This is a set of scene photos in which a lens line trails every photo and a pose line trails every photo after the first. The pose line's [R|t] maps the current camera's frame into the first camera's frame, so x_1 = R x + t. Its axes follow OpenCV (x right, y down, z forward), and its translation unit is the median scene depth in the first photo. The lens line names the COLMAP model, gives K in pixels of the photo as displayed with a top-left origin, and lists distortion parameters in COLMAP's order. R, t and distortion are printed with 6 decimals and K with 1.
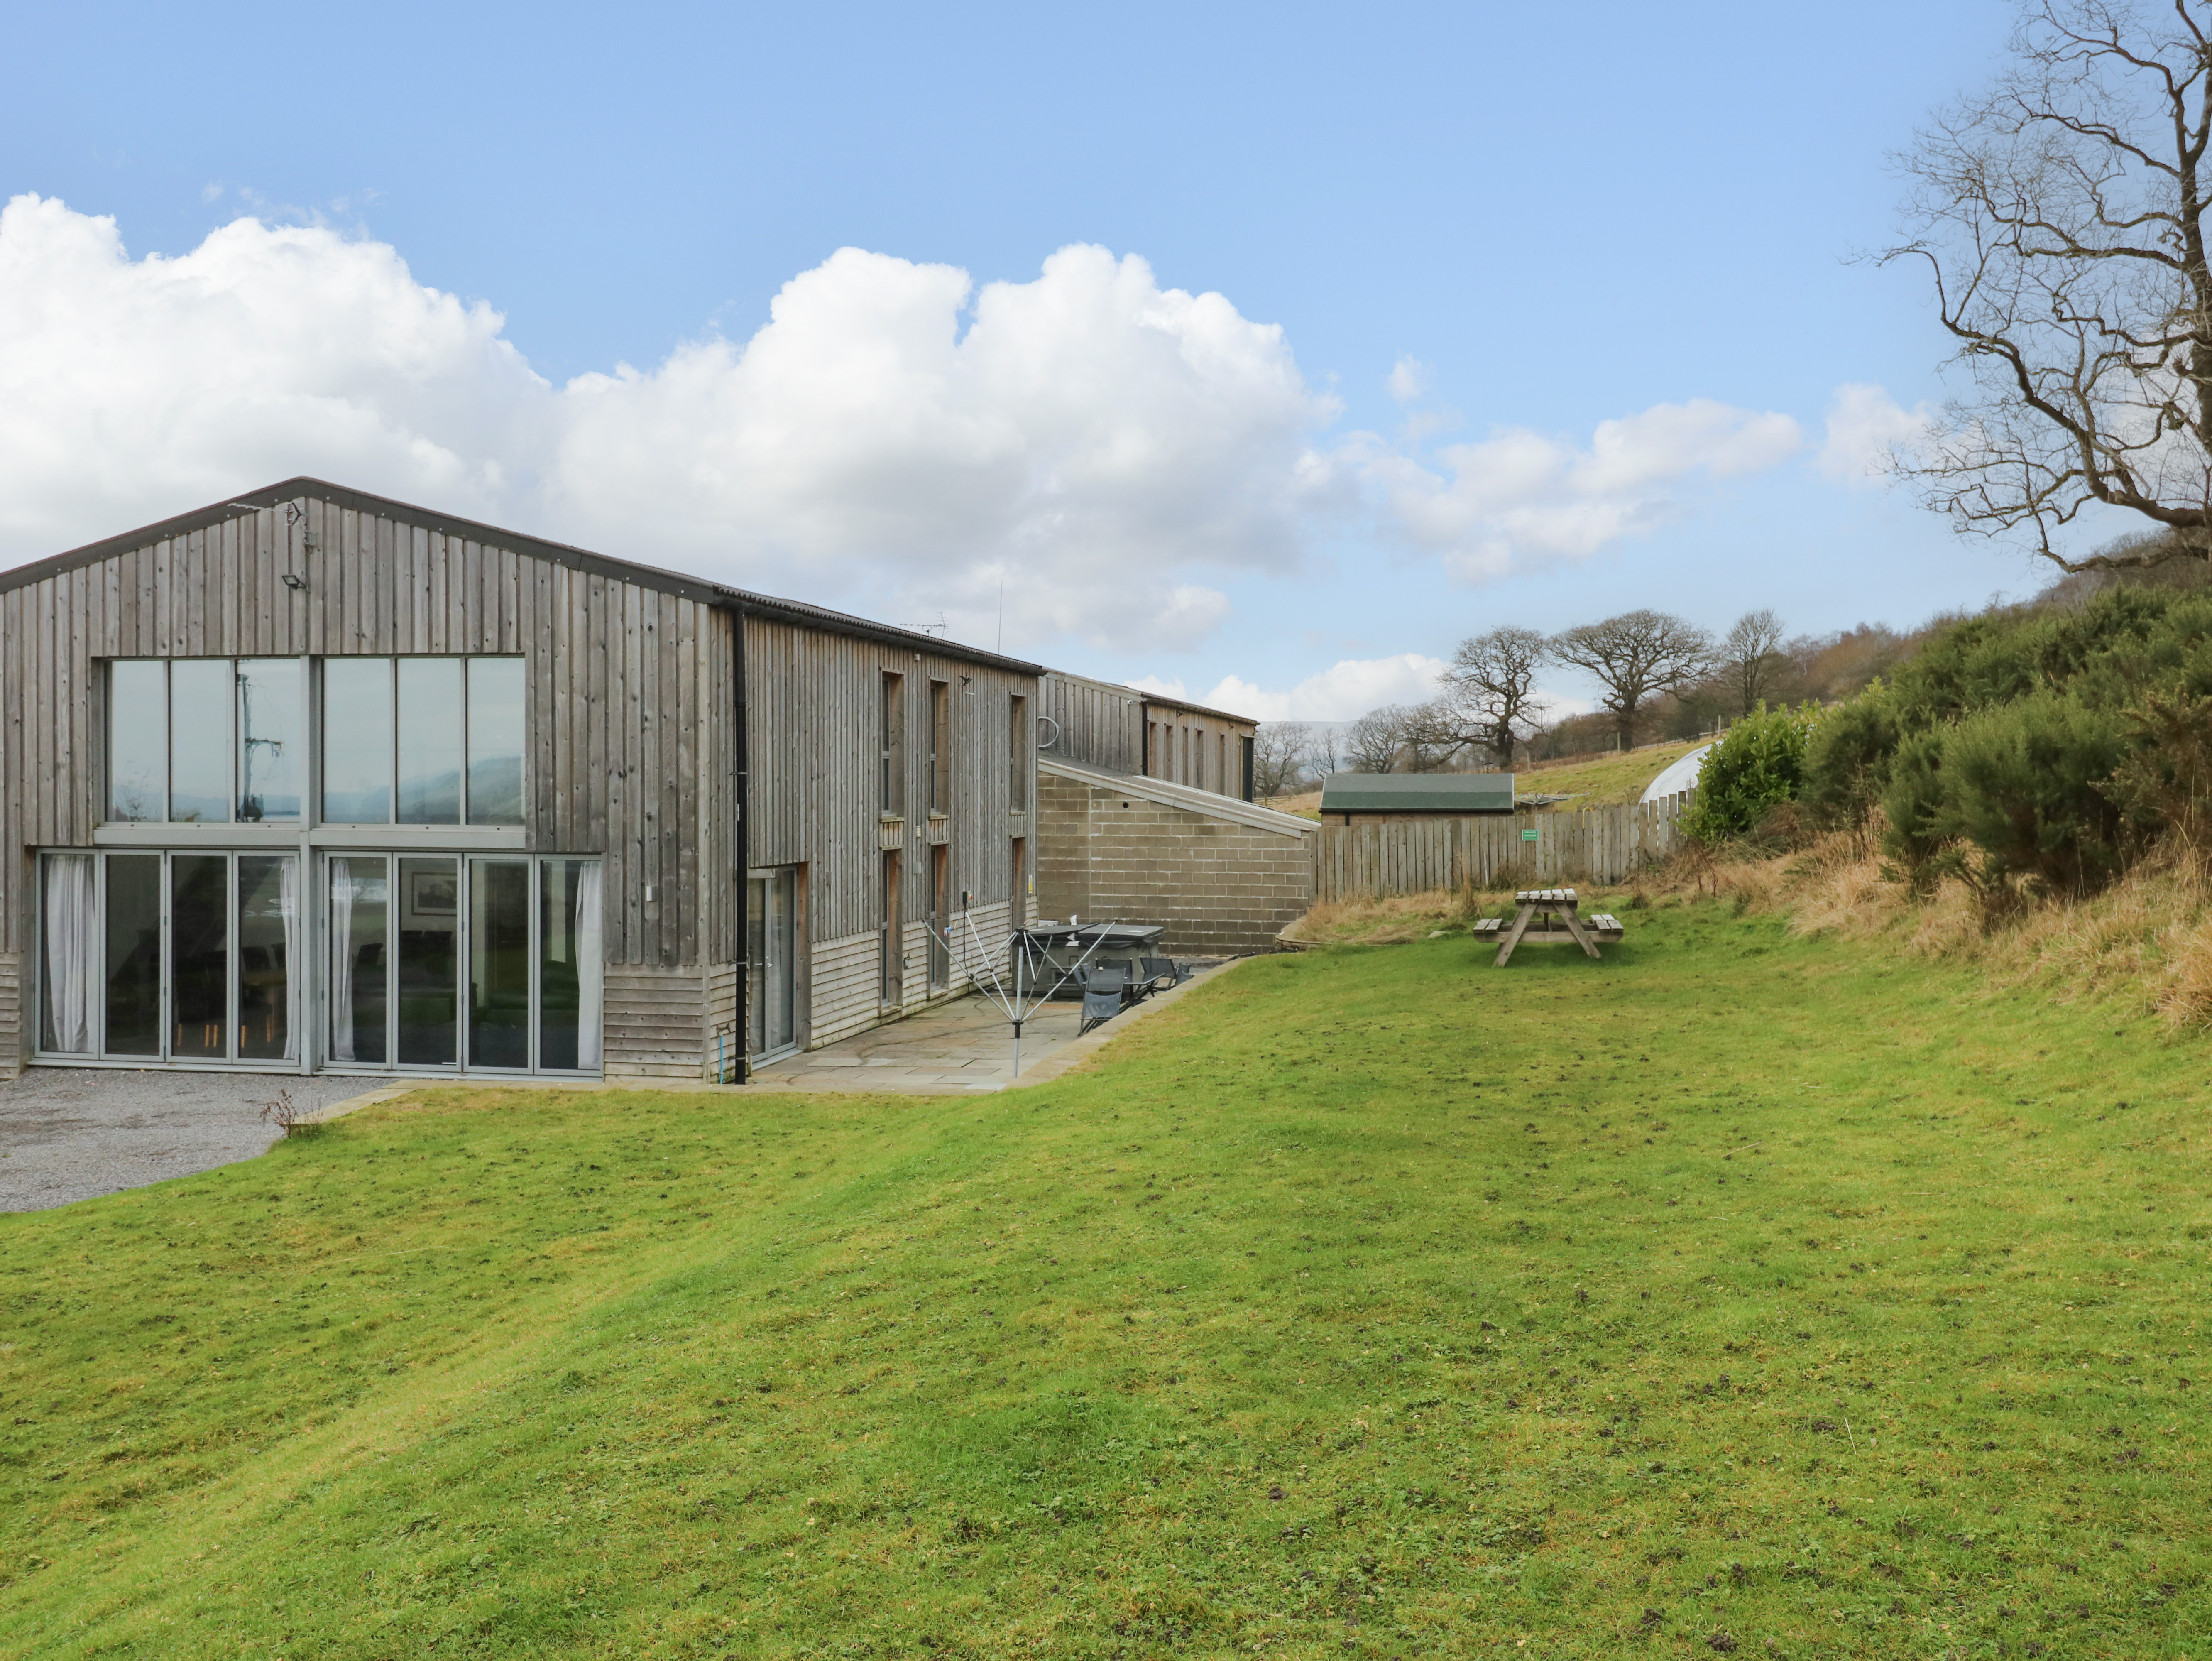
lens RADIAL K [[1924.8, 0, 1113.6], [0, 1924.8, 801.6], [0, 0, 1]] dist [0.019478, 0.004469]
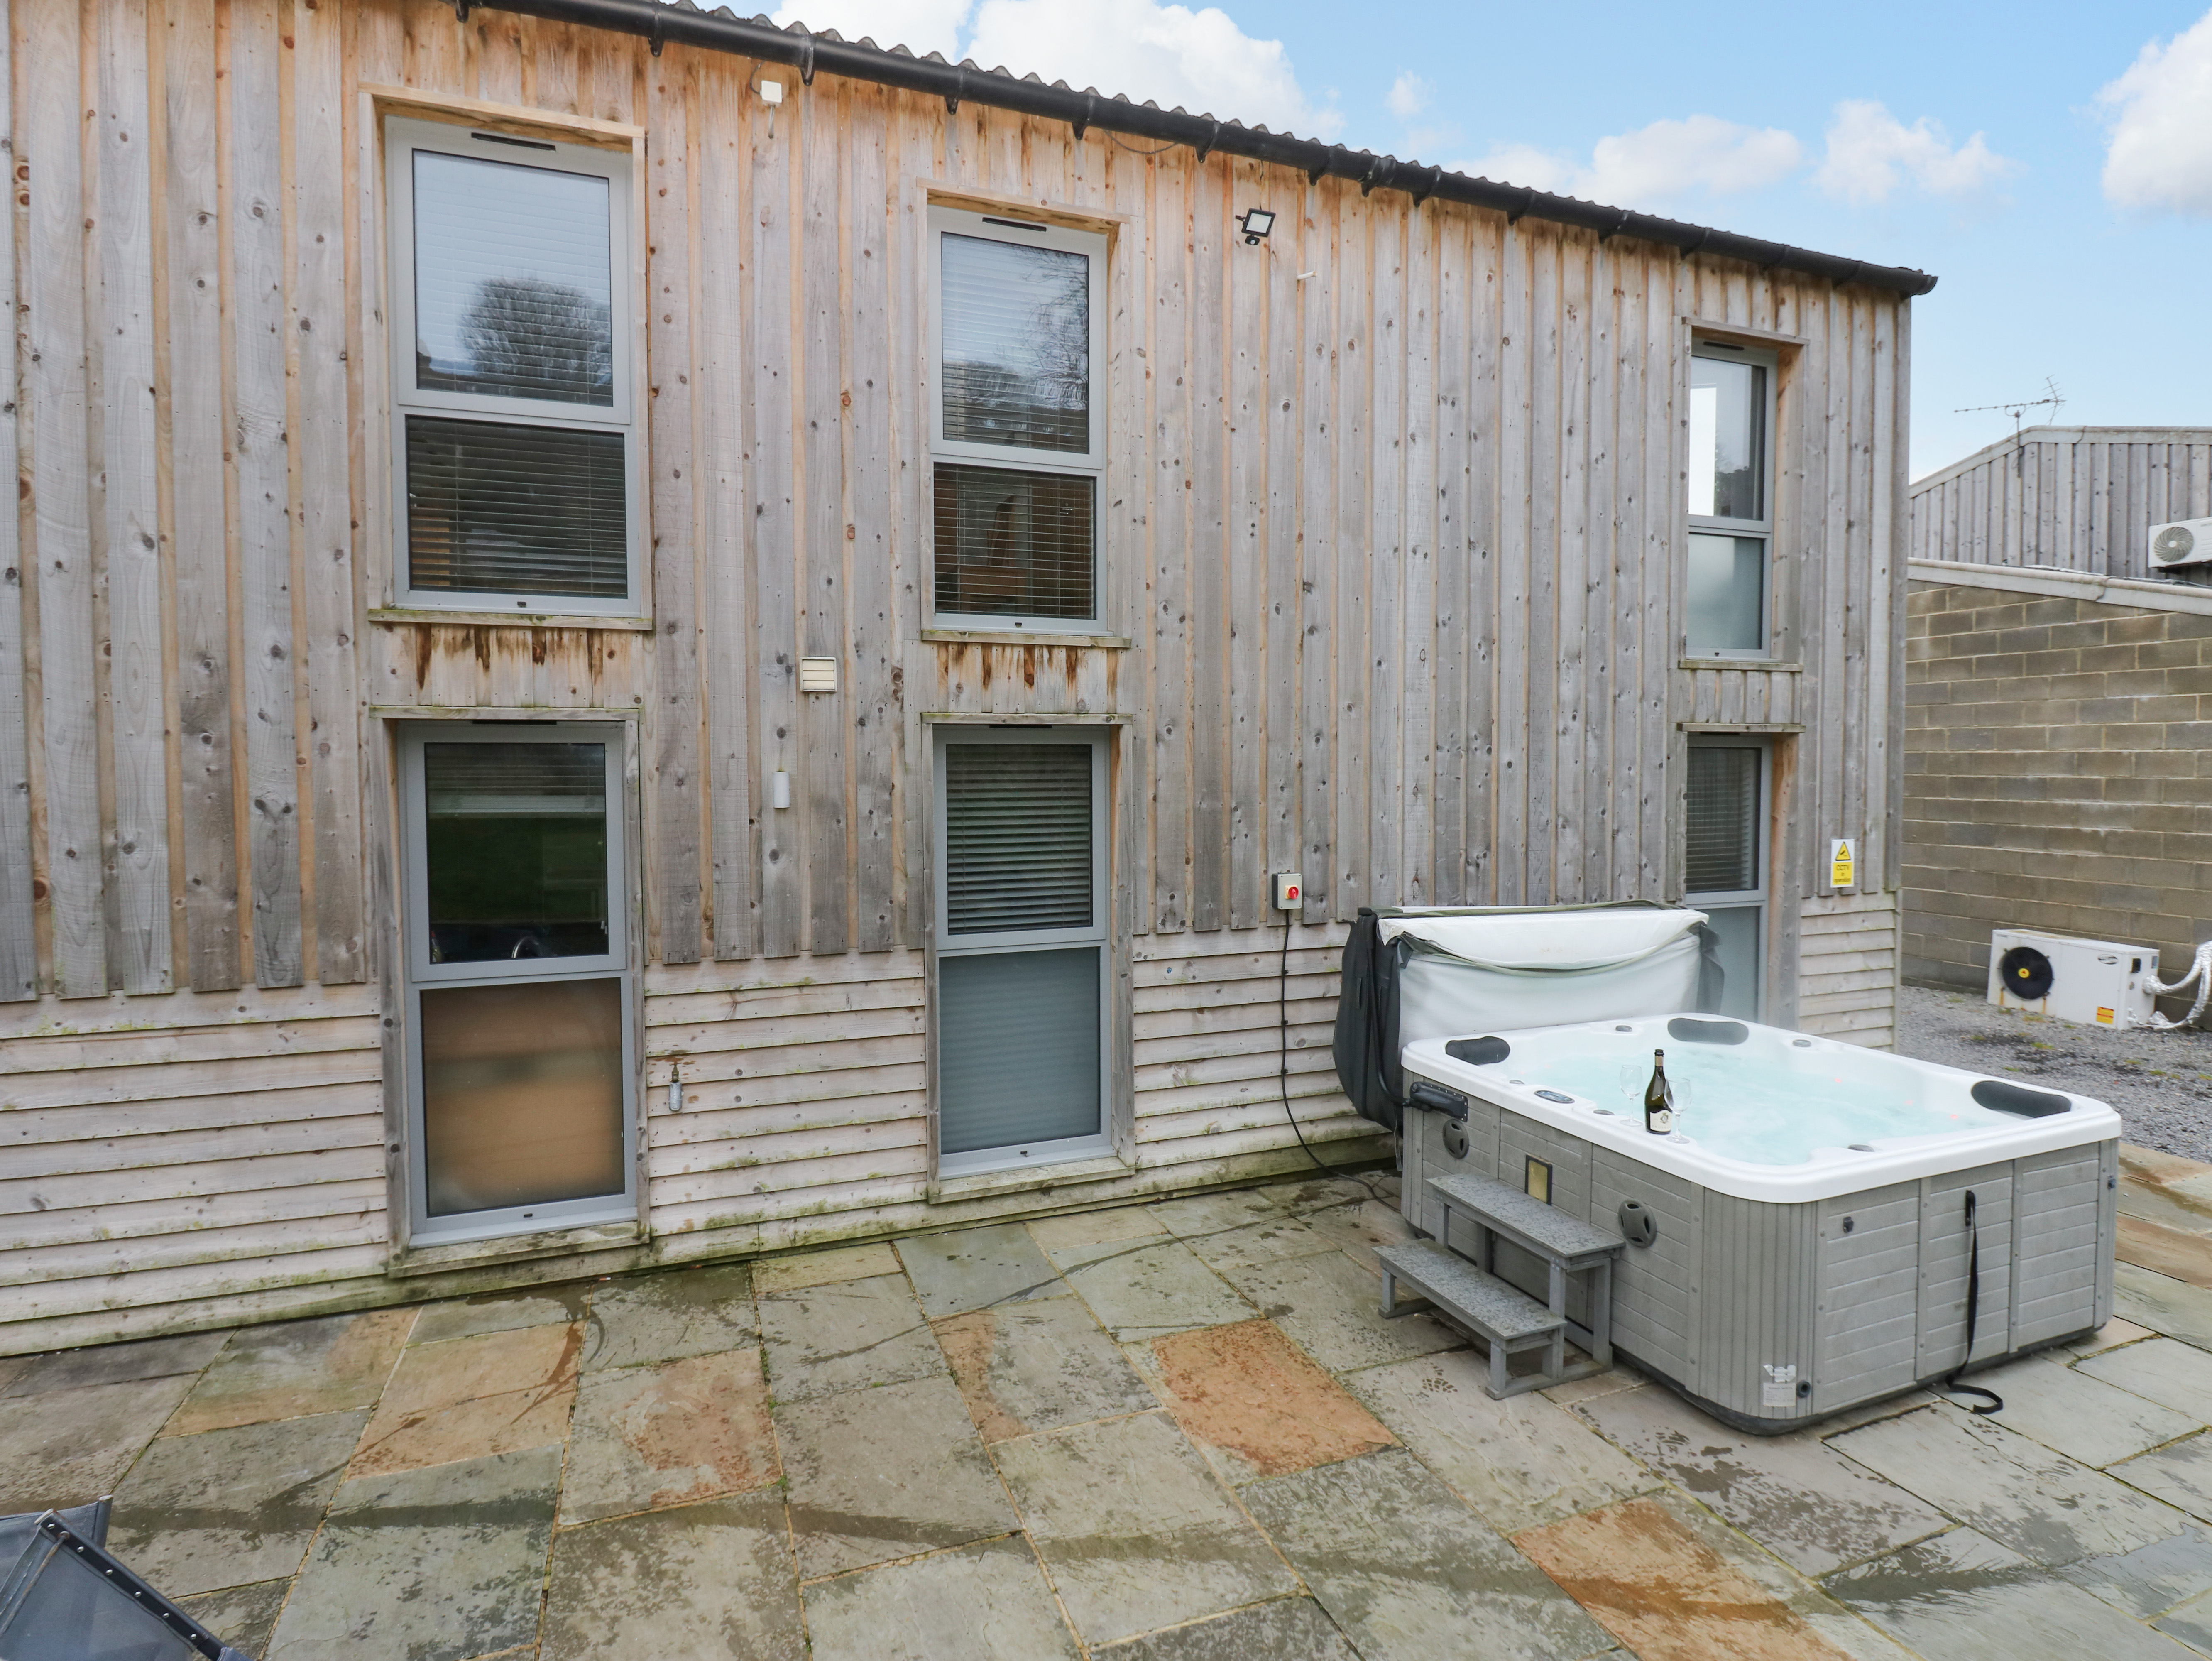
lens RADIAL K [[1141.4, 0, 1134.7], [0, 1141.4, 805.9], [0, 0, 1]] dist [0.000934, -0.014763]
pose [[0.542153, 0.032178, -0.839663, 0.102333], [-0.003250, 0.999339, 0.036199, 0.037443], [0.840273, -0.016897, 0.541900, 1.174479]]
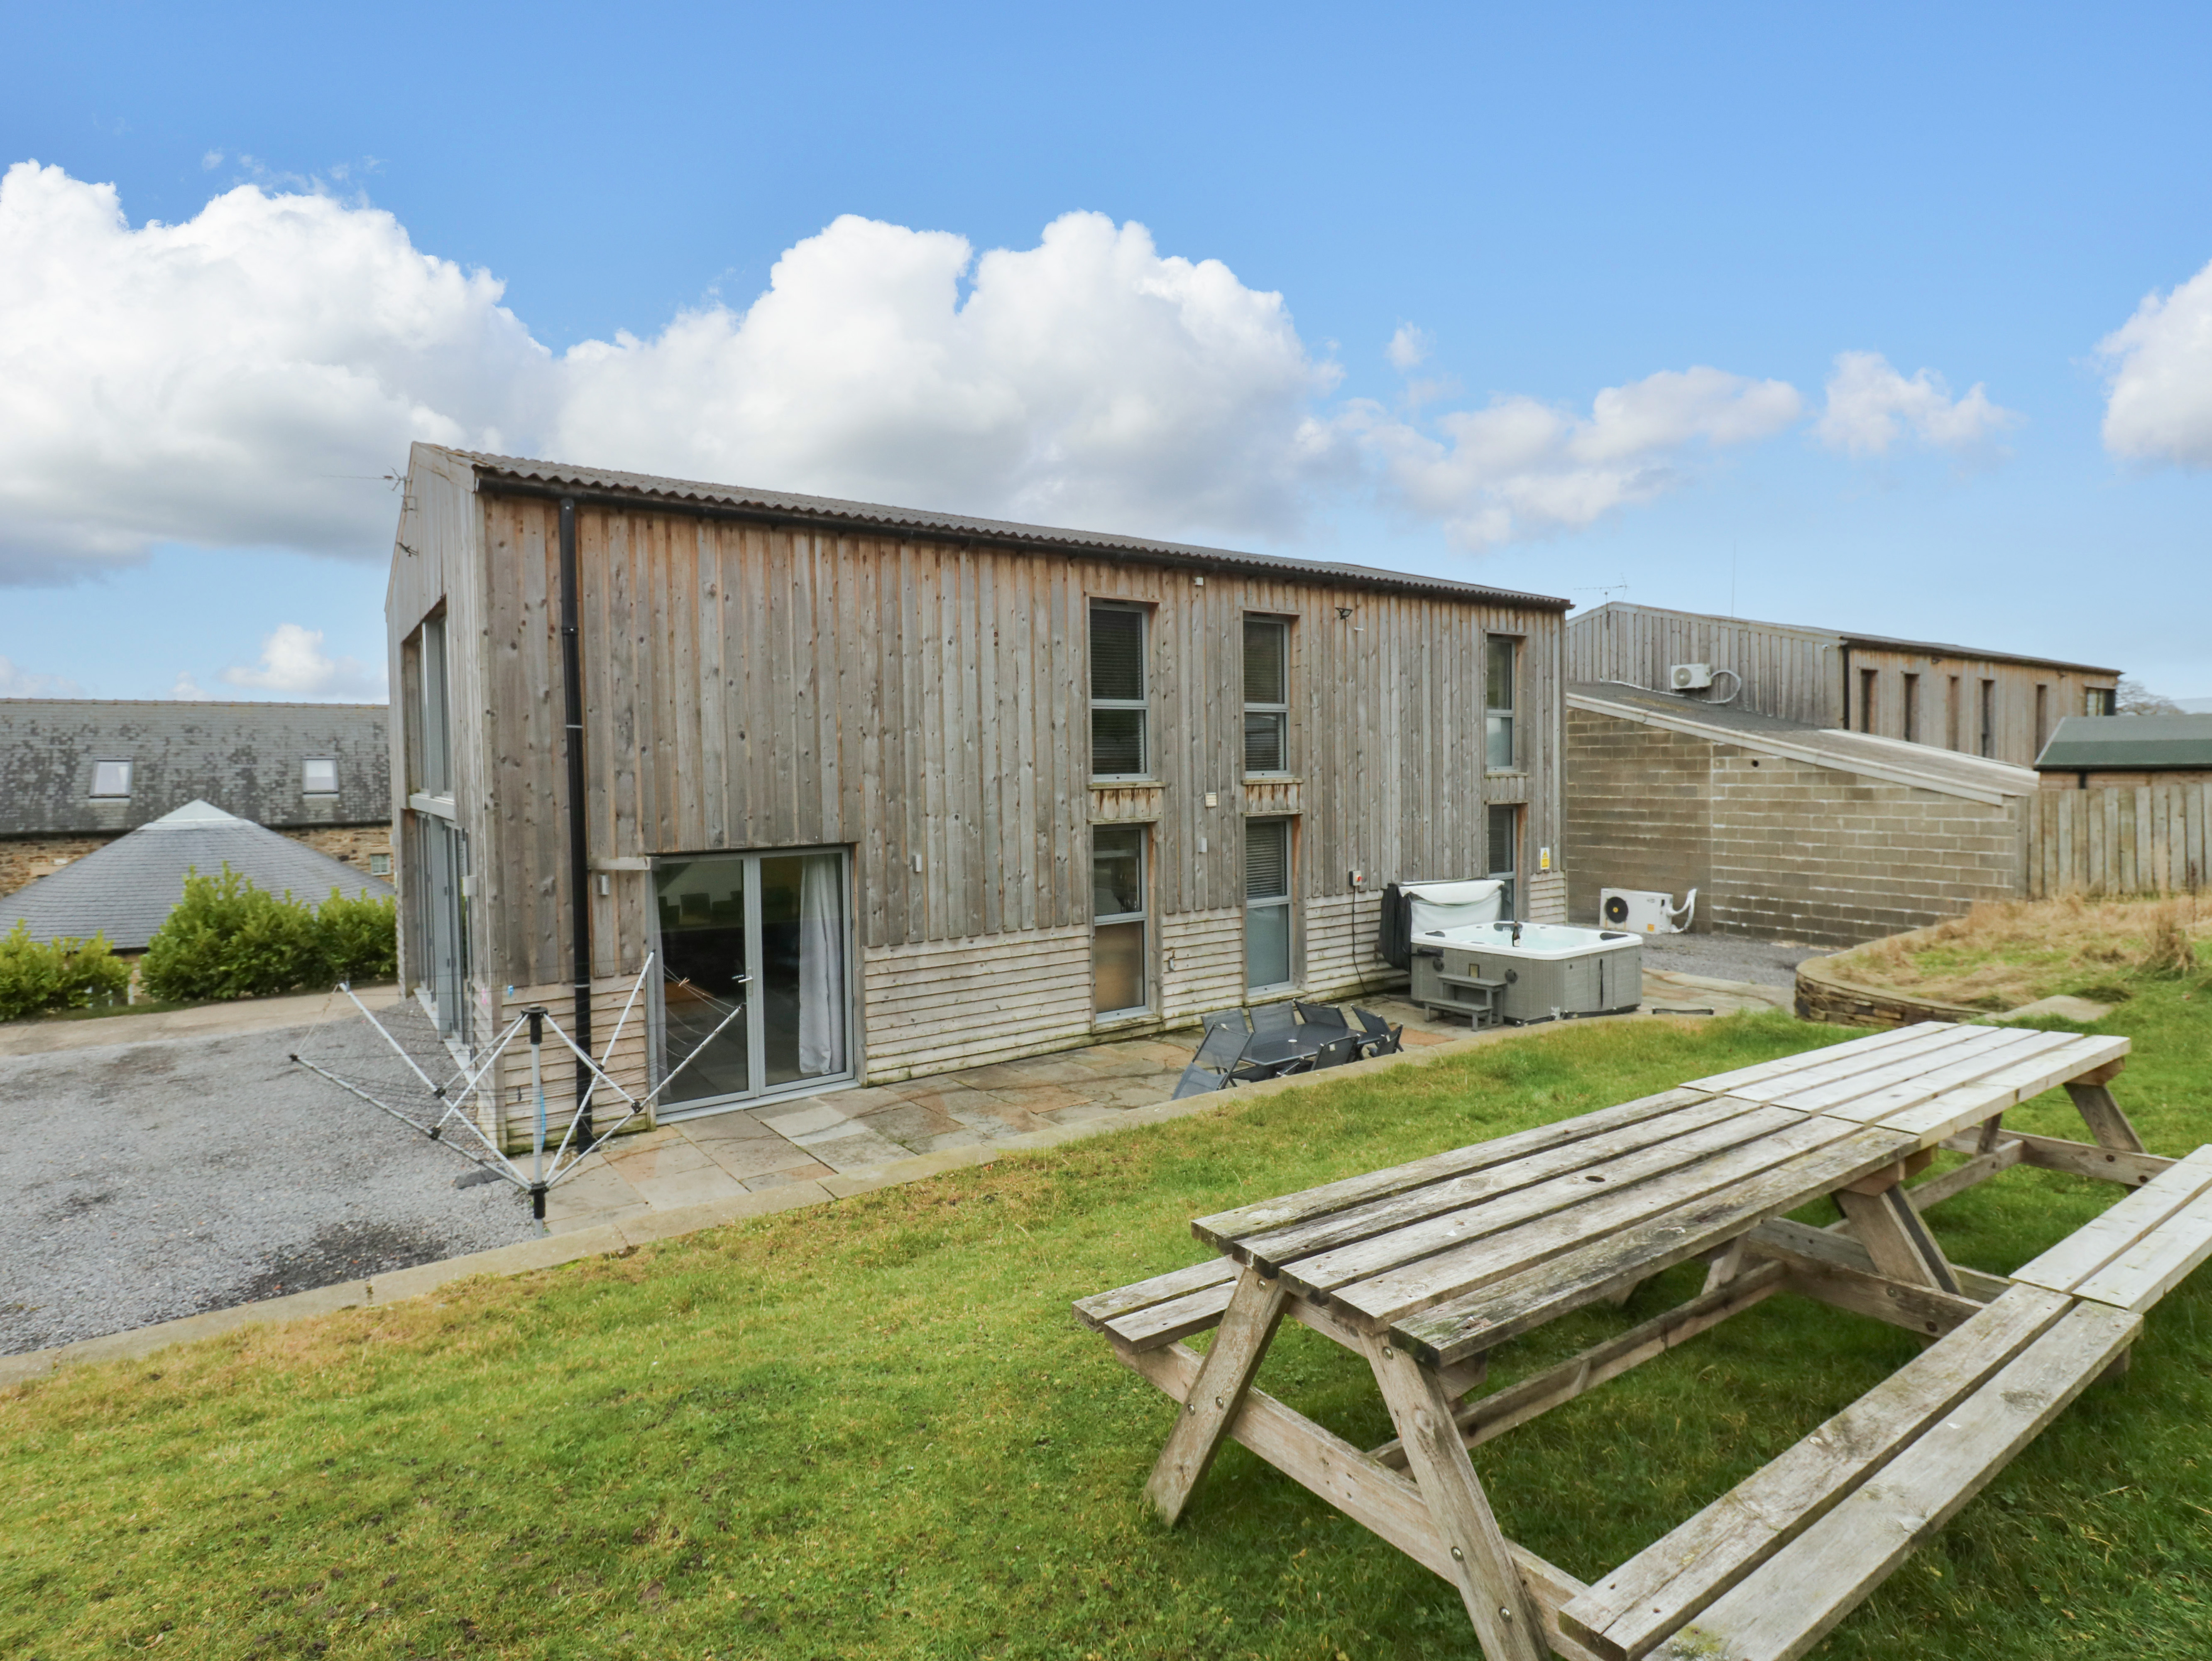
lens RADIAL K [[1141.4, 0, 1134.7], [0, 1141.4, 805.9], [0, 0, 1]] dist [0.000934, -0.014763]
pose [[0.743924, 0.013356, -0.668130, 0.241316], [0.010158, 0.999459, 0.031290, 0.003542], [0.668187, -0.030064, 0.743386, 0.777502]]
